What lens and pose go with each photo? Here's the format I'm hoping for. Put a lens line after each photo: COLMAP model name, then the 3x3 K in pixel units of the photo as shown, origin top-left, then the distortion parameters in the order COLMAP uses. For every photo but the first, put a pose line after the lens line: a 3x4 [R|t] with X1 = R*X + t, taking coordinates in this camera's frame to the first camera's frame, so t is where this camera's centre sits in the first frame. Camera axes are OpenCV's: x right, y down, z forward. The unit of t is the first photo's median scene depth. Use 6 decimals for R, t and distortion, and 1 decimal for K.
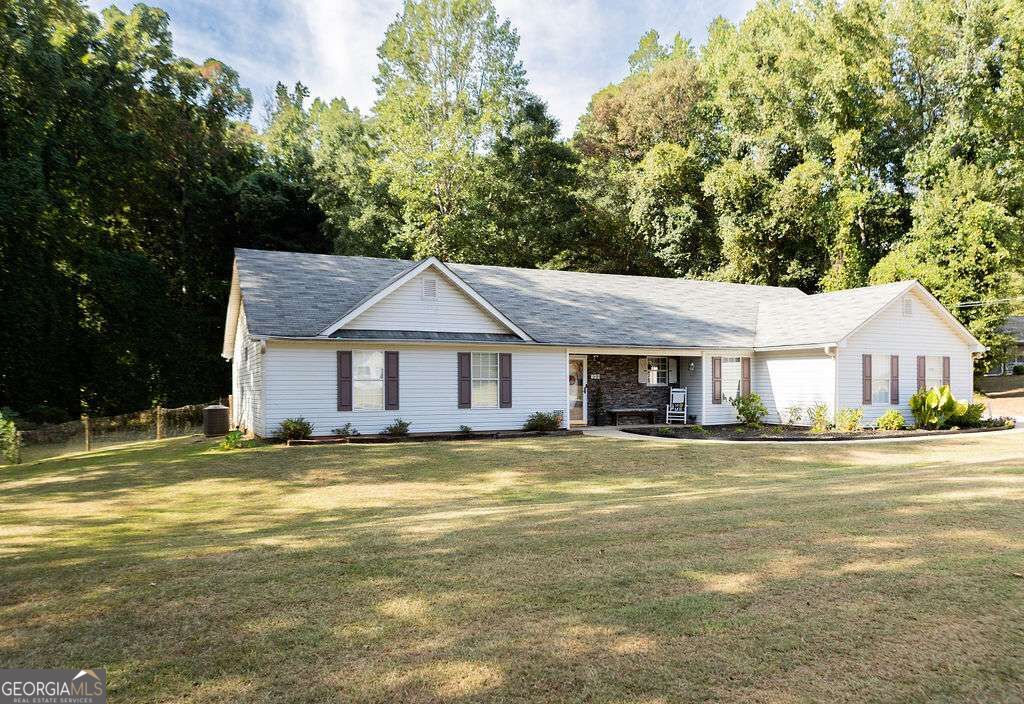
lens RADIAL K [[748.4, 0, 552.4], [0, 748.4, 381.8], [0, 0, 1]] dist [-0.003408, 0.001718]
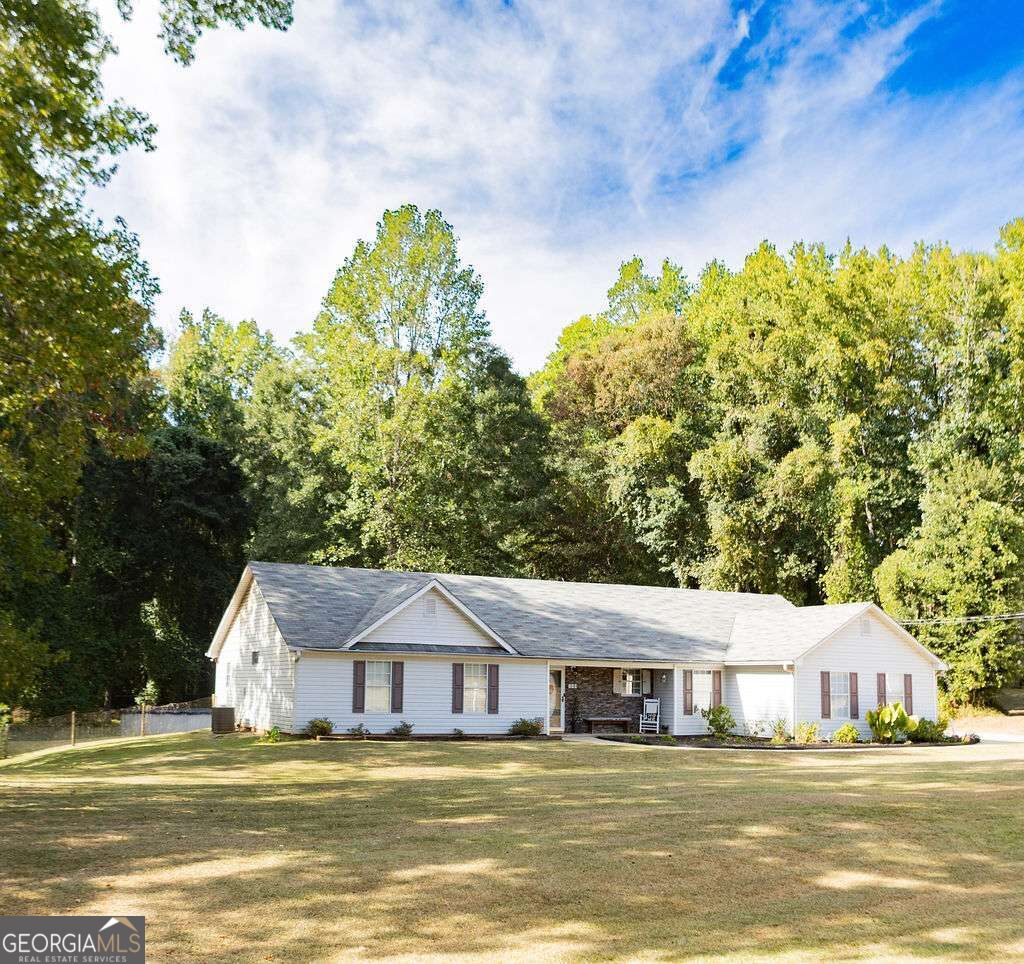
lens RADIAL K [[1100.3, 0, 471.2], [0, 1100.3, 515.5], [0, 0, 1]] dist [-0.031282, 0.058715]
pose [[0.999525, 0.021043, -0.022505, -0.034888], [-0.024094, 0.989103, -0.145240, -0.010079], [0.019204, 0.145714, 0.989140, -0.358547]]
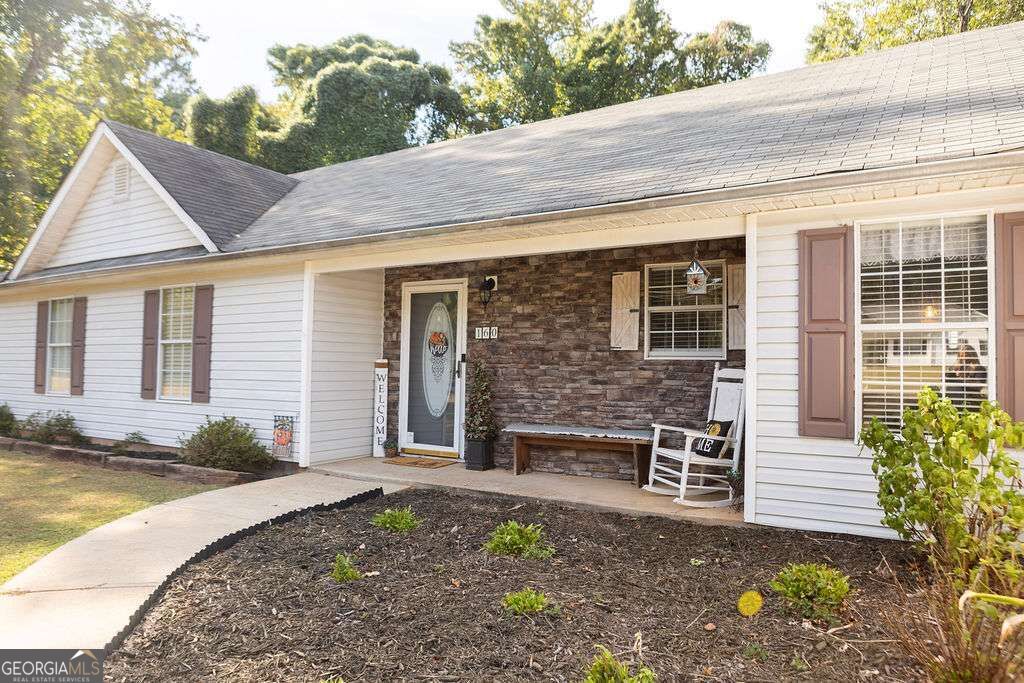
lens RADIAL K [[680.8, 0, 512.0], [0, 680.8, 341.5], [0, 0, 1]] dist [-0.023561, -0.000289]
pose [[0.510834, -0.028346, -0.859212, 0.216411], [-0.011054, 0.999157, -0.039535, 0.006378], [0.859608, 0.029694, 0.510090, 0.519035]]
